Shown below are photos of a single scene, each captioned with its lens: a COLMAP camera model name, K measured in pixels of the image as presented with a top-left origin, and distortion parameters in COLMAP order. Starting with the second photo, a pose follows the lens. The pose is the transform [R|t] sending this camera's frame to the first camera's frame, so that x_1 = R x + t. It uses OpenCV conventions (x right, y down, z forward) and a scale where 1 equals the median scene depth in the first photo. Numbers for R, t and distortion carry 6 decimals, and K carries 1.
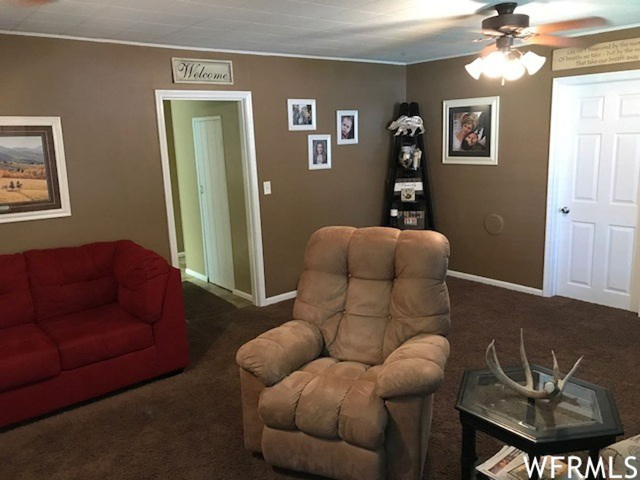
lens RADIAL K [[525.6, 0, 318.0], [0, 525.6, 241.5], [0, 0, 1]] dist [0.003482, -0.010330]
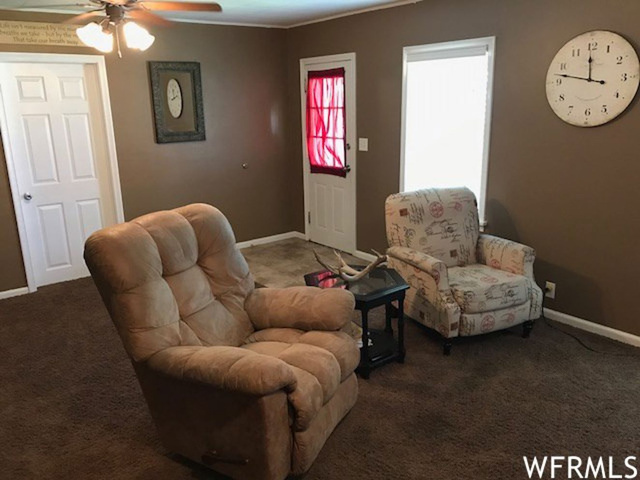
lens RADIAL K [[525.6, 0, 318.1], [0, 525.6, 237.8], [0, 0, 1]] dist [0.003482, -0.010330]
pose [[0.020043, -0.227583, 0.973552, -0.484616], [0.217114, 0.951502, 0.217958, -0.087219], [-0.975940, 0.207003, 0.068482, 0.475368]]
